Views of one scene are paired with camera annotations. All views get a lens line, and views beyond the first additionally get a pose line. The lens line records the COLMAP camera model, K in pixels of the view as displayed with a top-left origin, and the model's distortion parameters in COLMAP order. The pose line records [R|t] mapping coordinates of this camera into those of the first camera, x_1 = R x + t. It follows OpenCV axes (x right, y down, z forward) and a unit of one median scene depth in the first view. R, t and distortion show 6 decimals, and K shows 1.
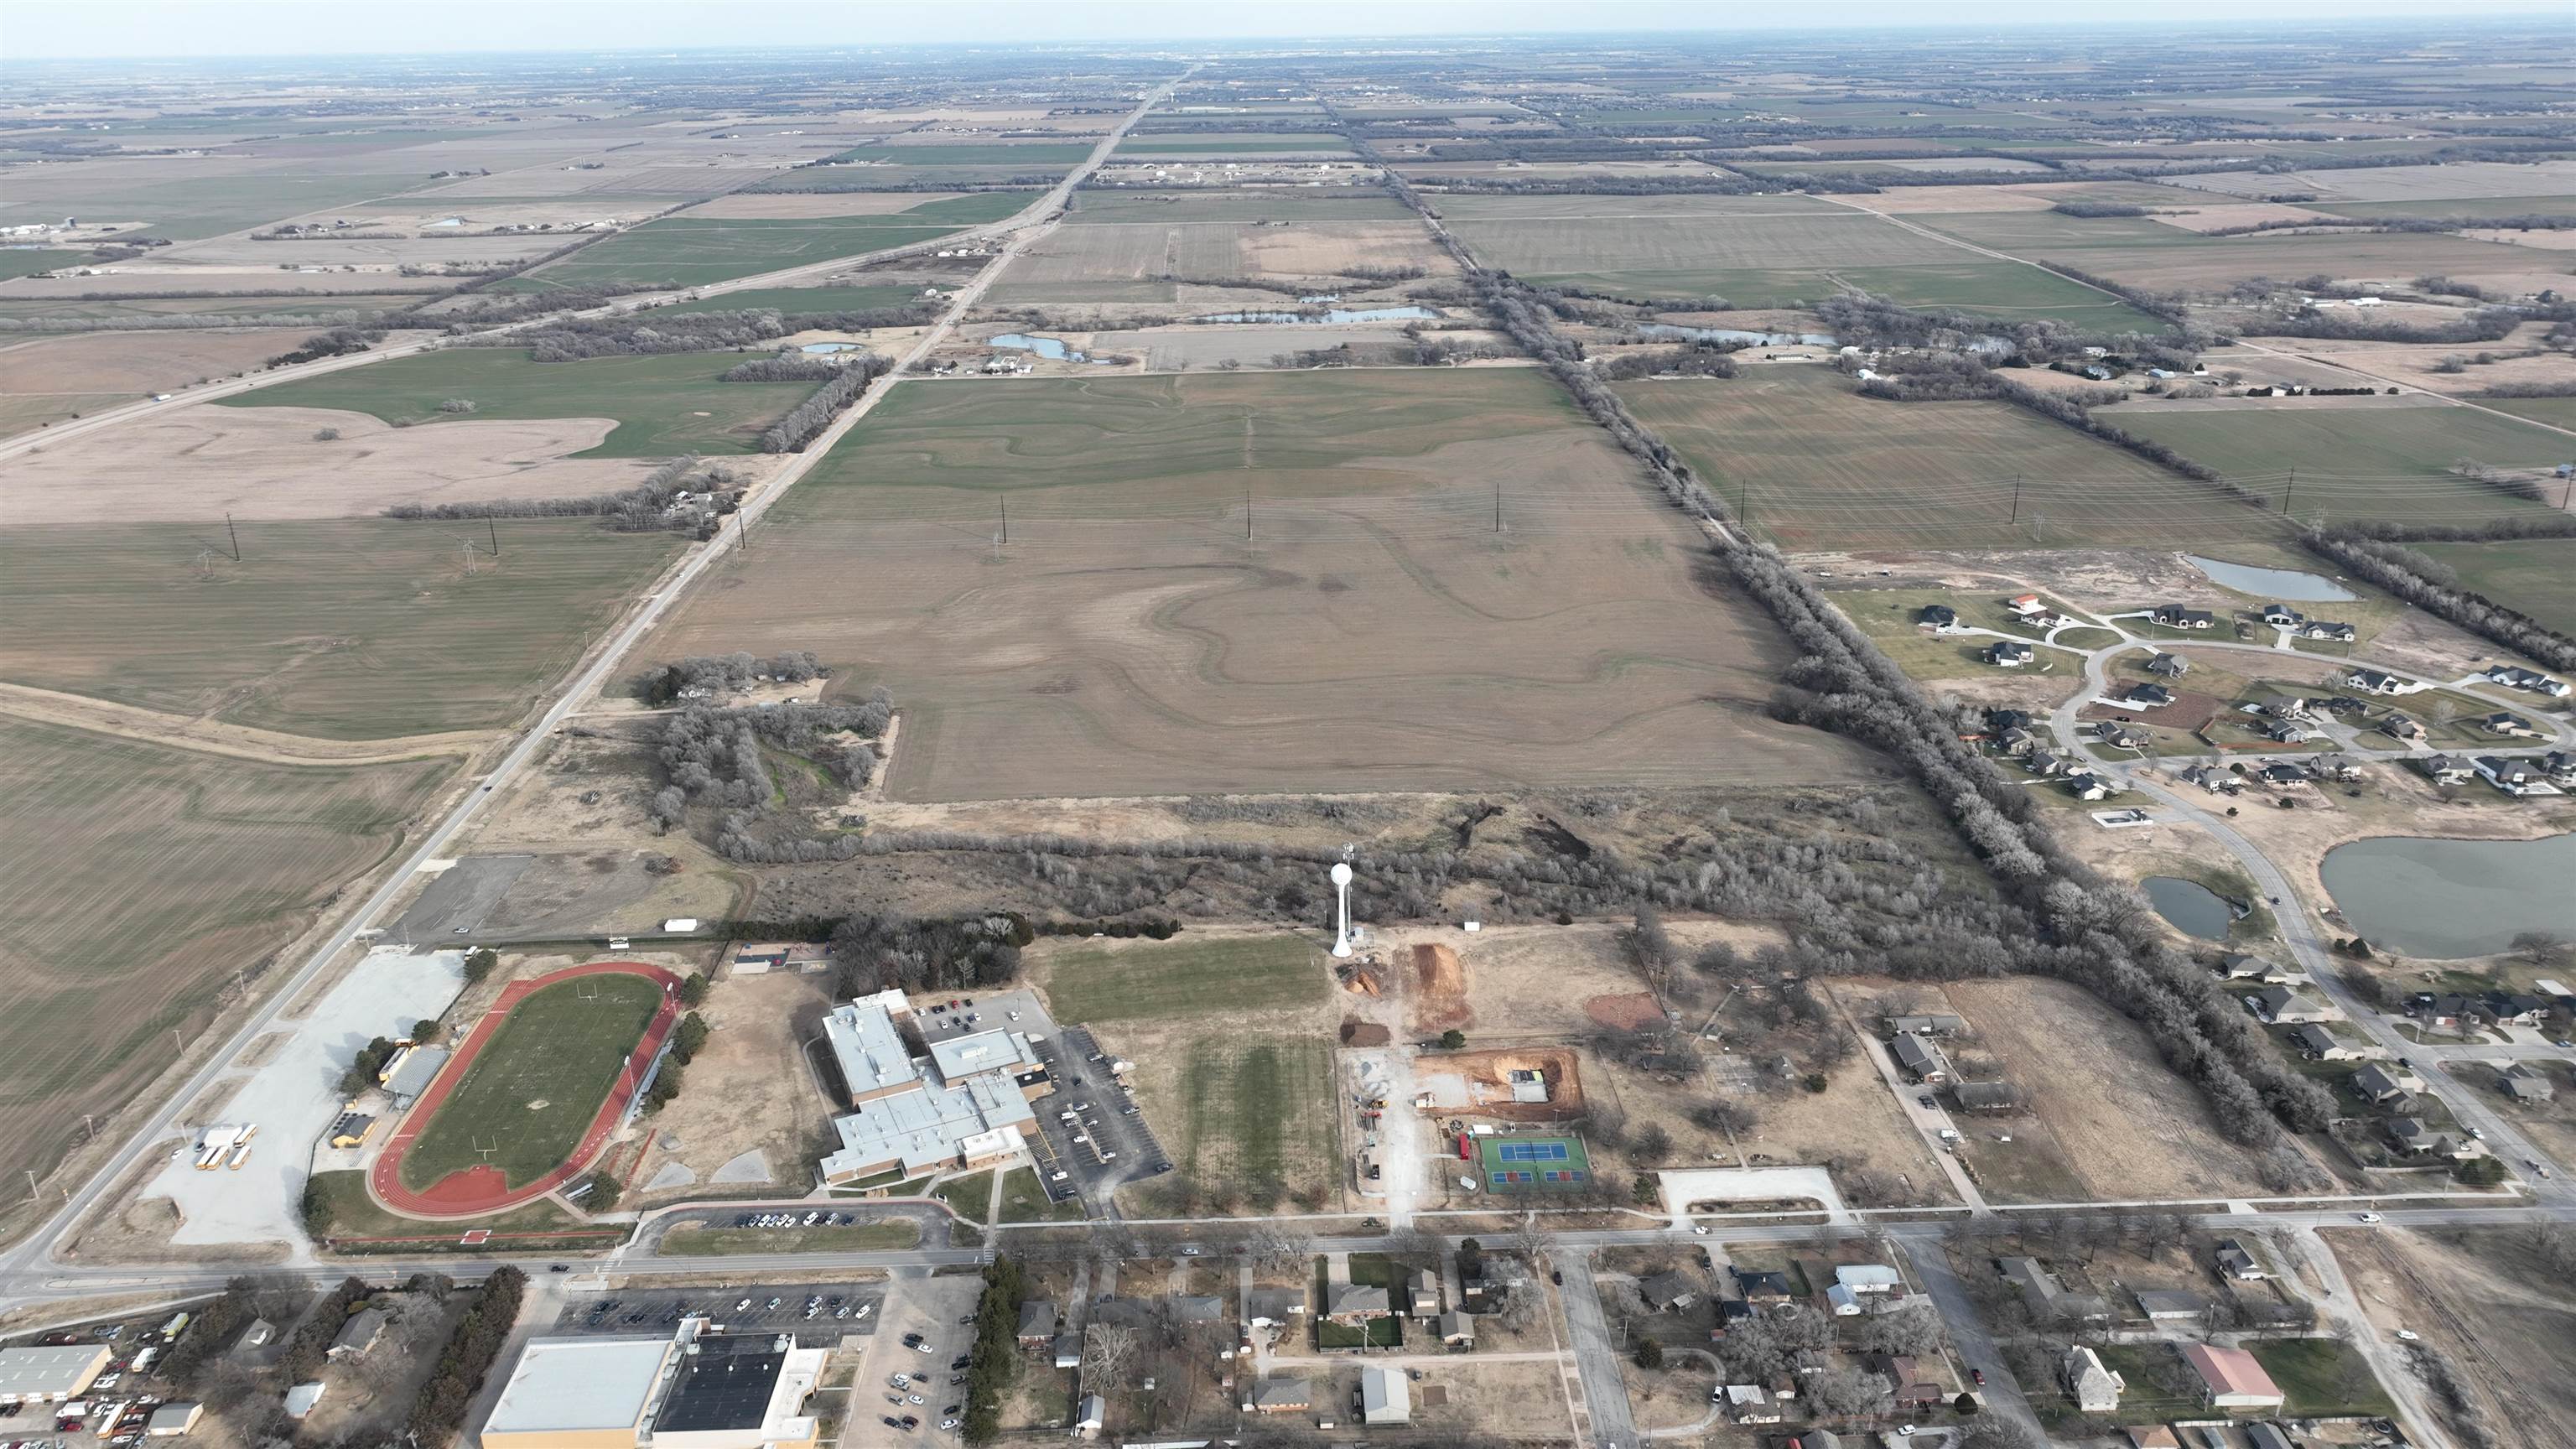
lens RADIAL K [[1807.8, 0, 1294.2], [0, 1807.8, 719.1], [0, 0, 1]] dist [-0.001557, 0.019056]
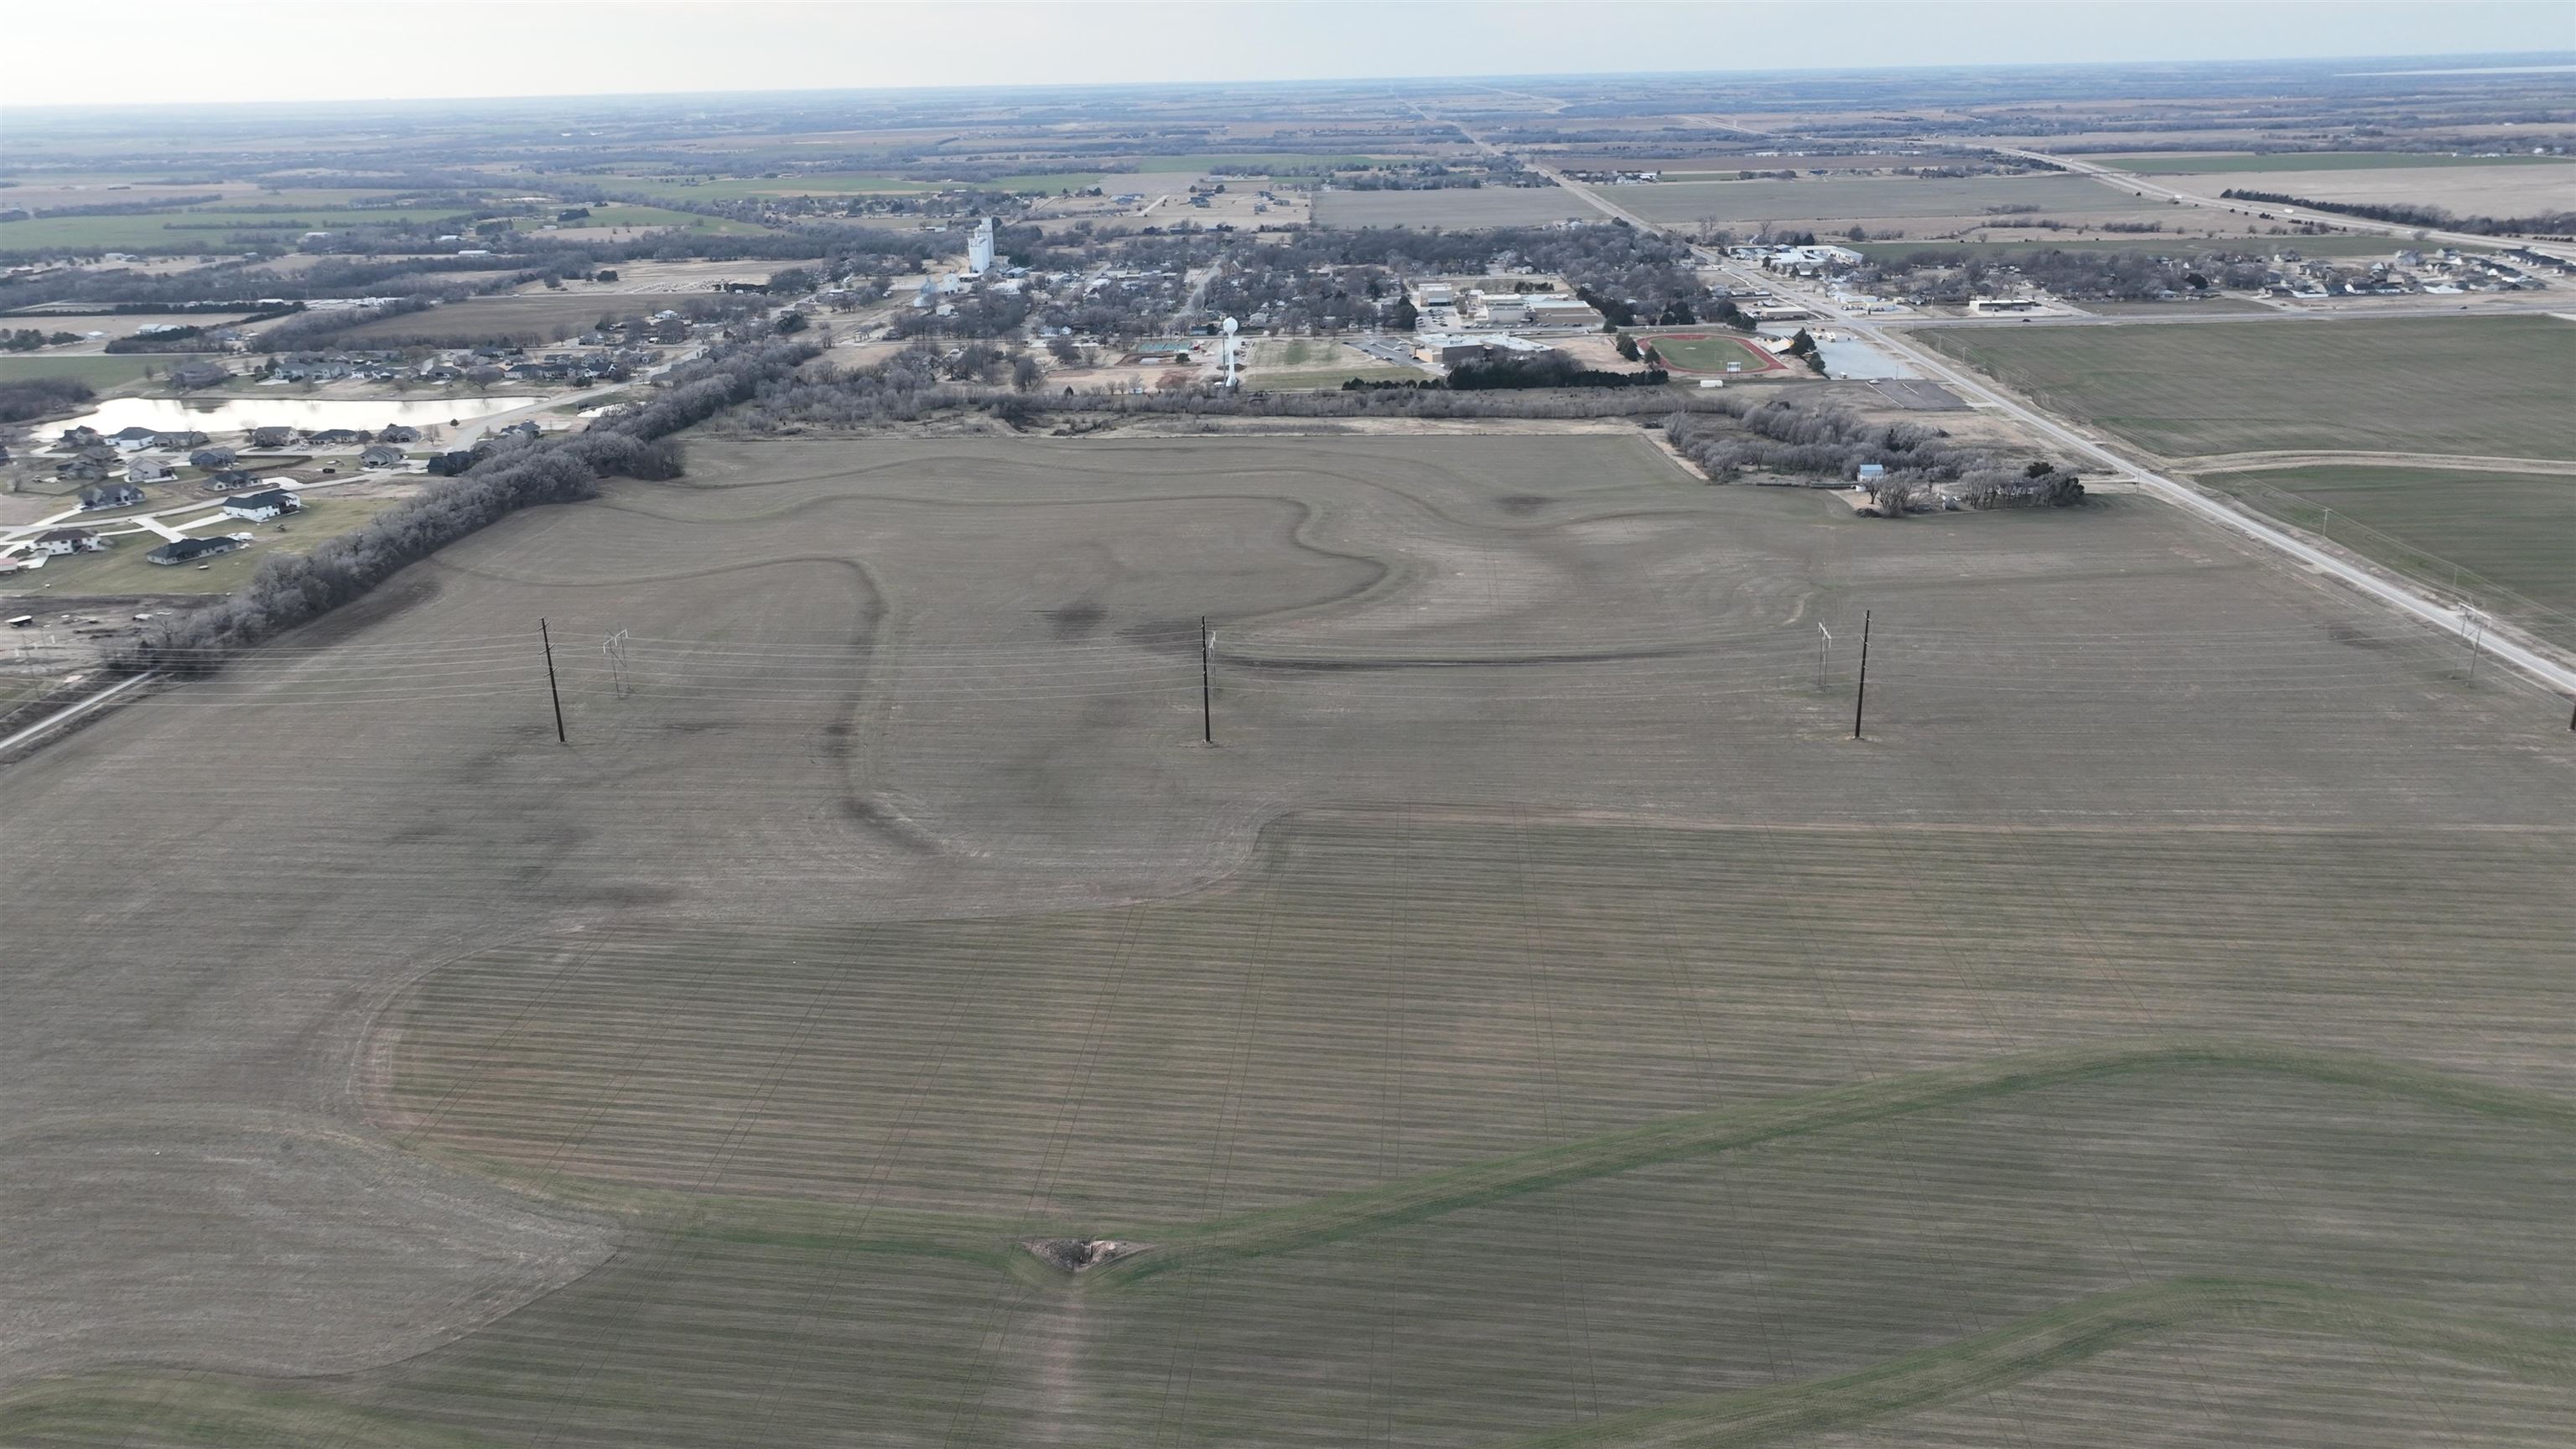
lens RADIAL K [[1807.8, 0, 1302.1], [0, 1807.8, 735.2], [0, 0, 1]] dist [-0.001557, 0.019056]
pose [[-0.997589, 0.014511, 0.067872, -0.106088], [0.055822, 0.748855, 0.660378, -0.526949], [-0.041244, 0.662575, -0.747859, 1.928177]]
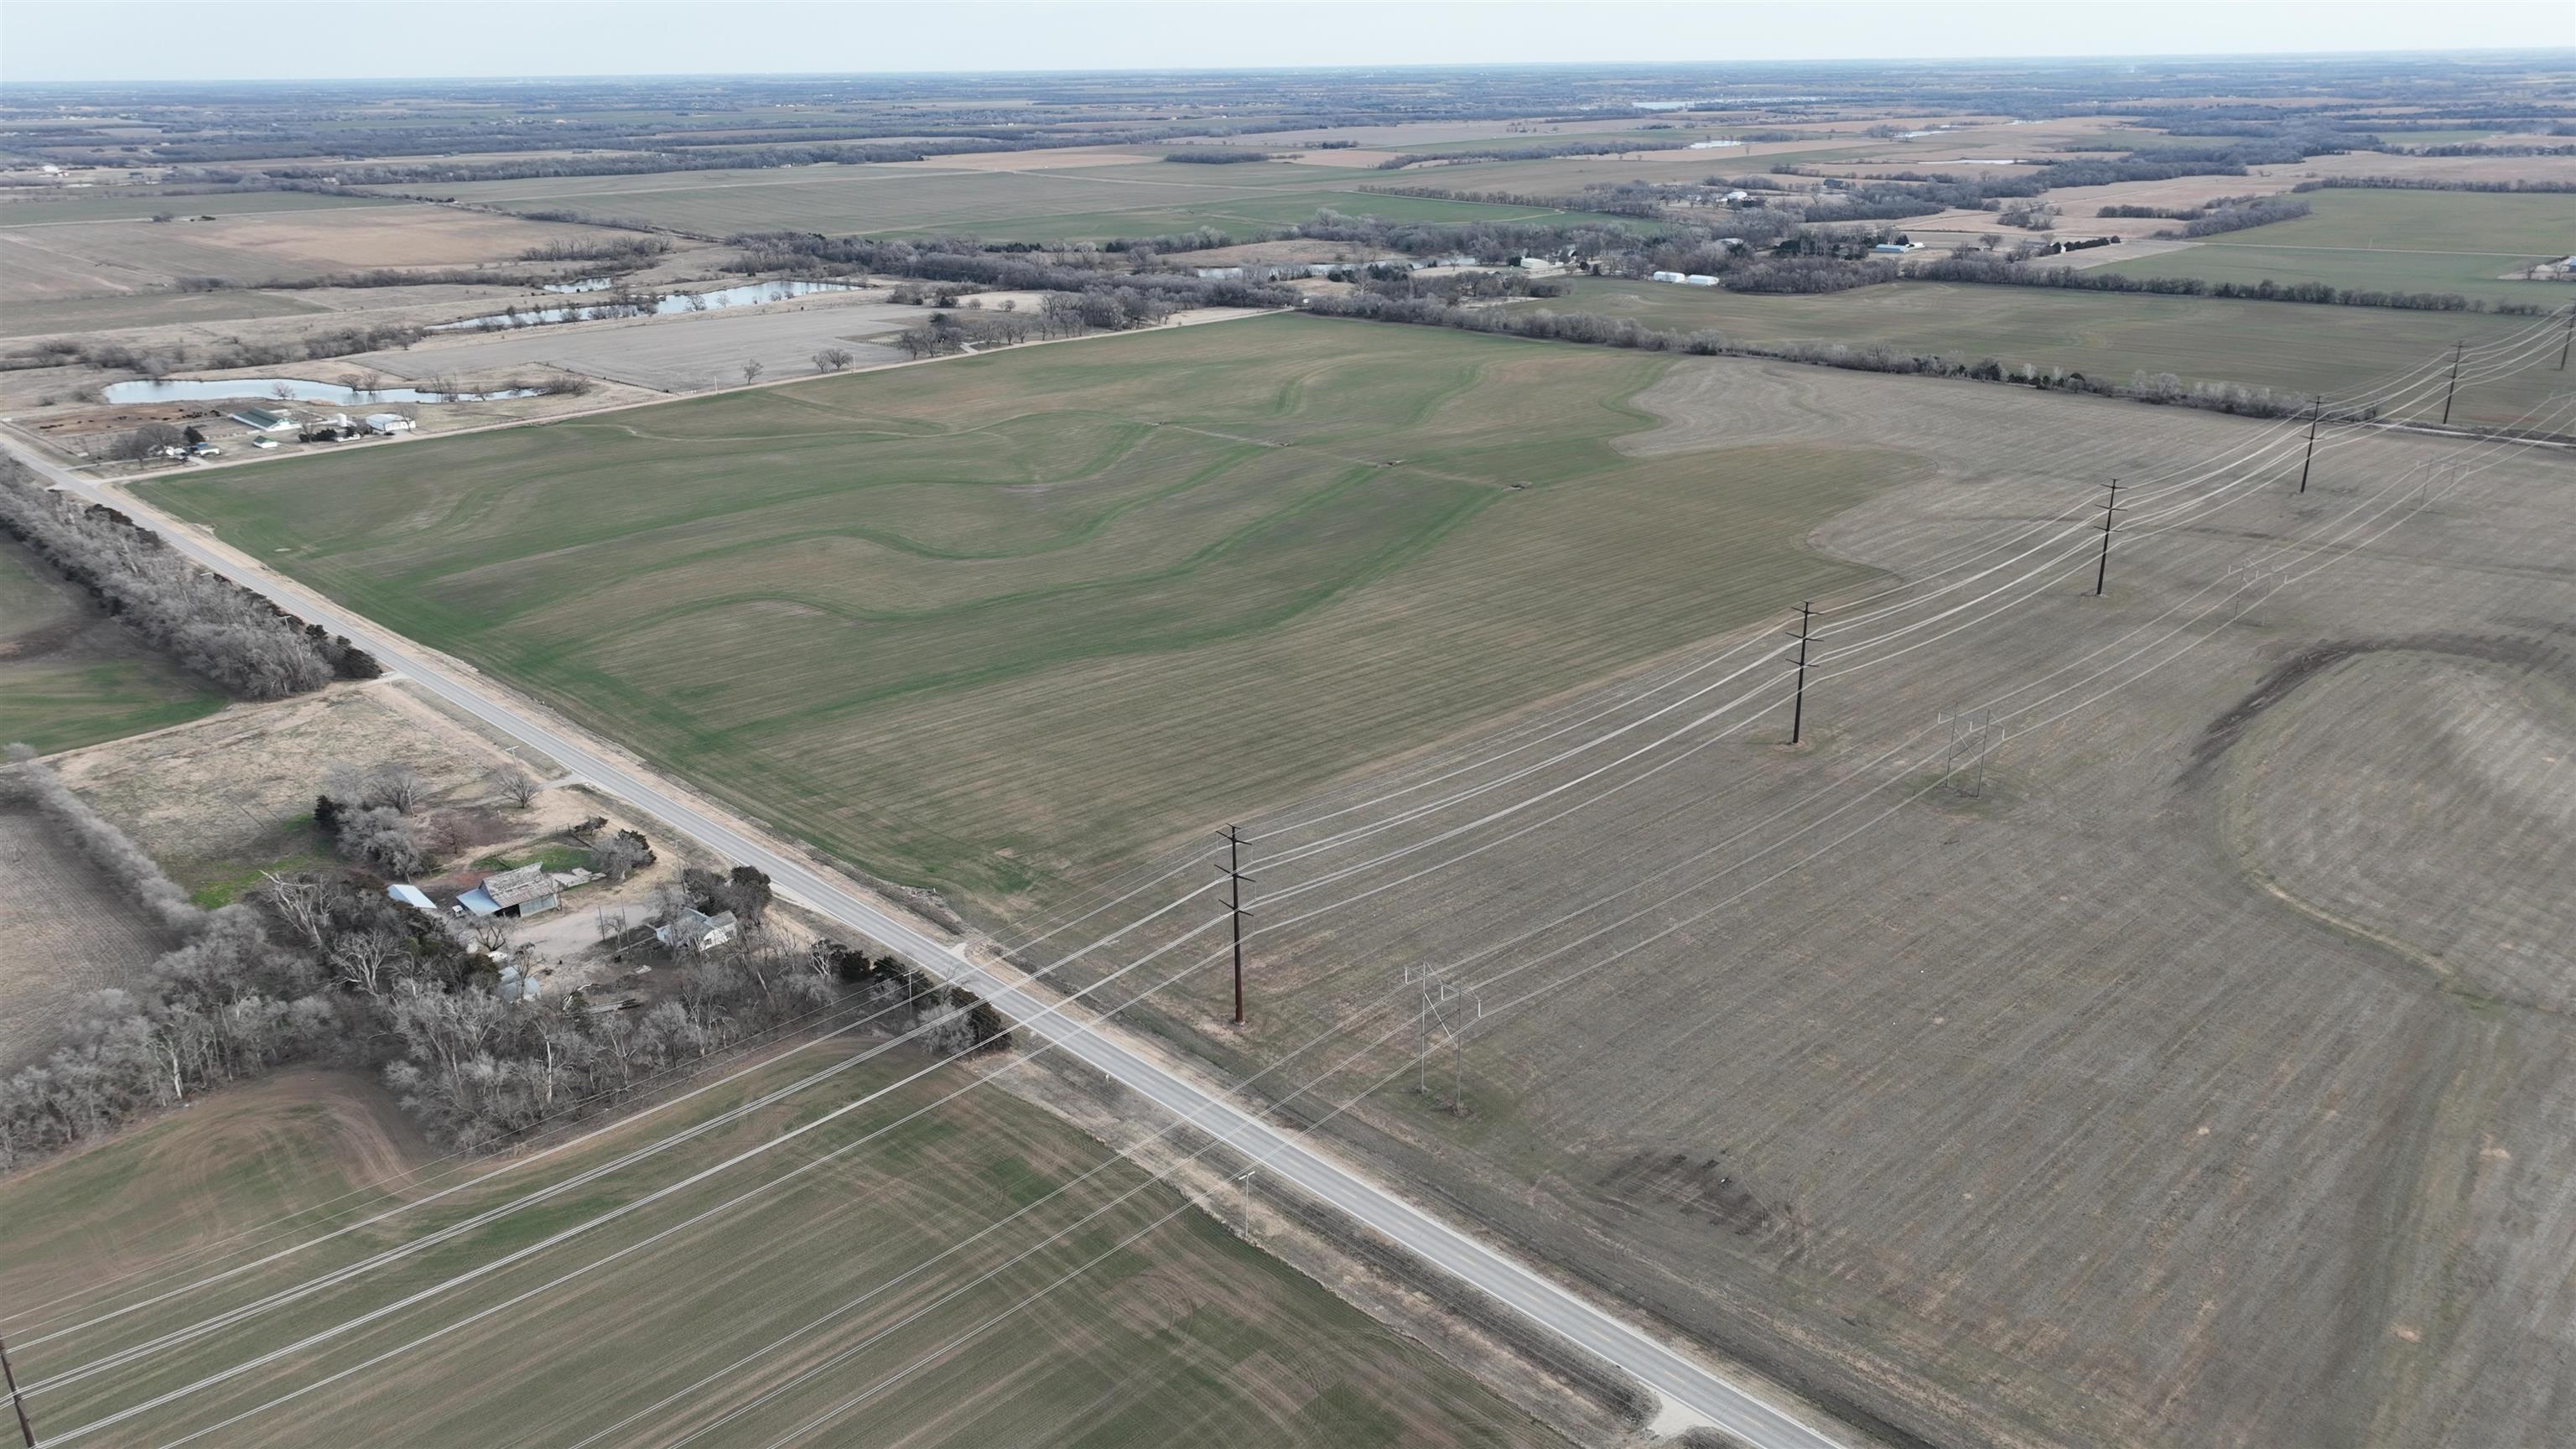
lens RADIAL K [[1807.8, 0, 1301.1], [0, 1807.8, 730.1], [0, 0, 1]] dist [-0.001557, 0.019056]
pose [[0.722238, -0.235388, 0.650357, -0.668724], [0.250913, 0.965419, 0.070776, -0.220091], [-0.644527, 0.112066, 0.756324, 1.207053]]
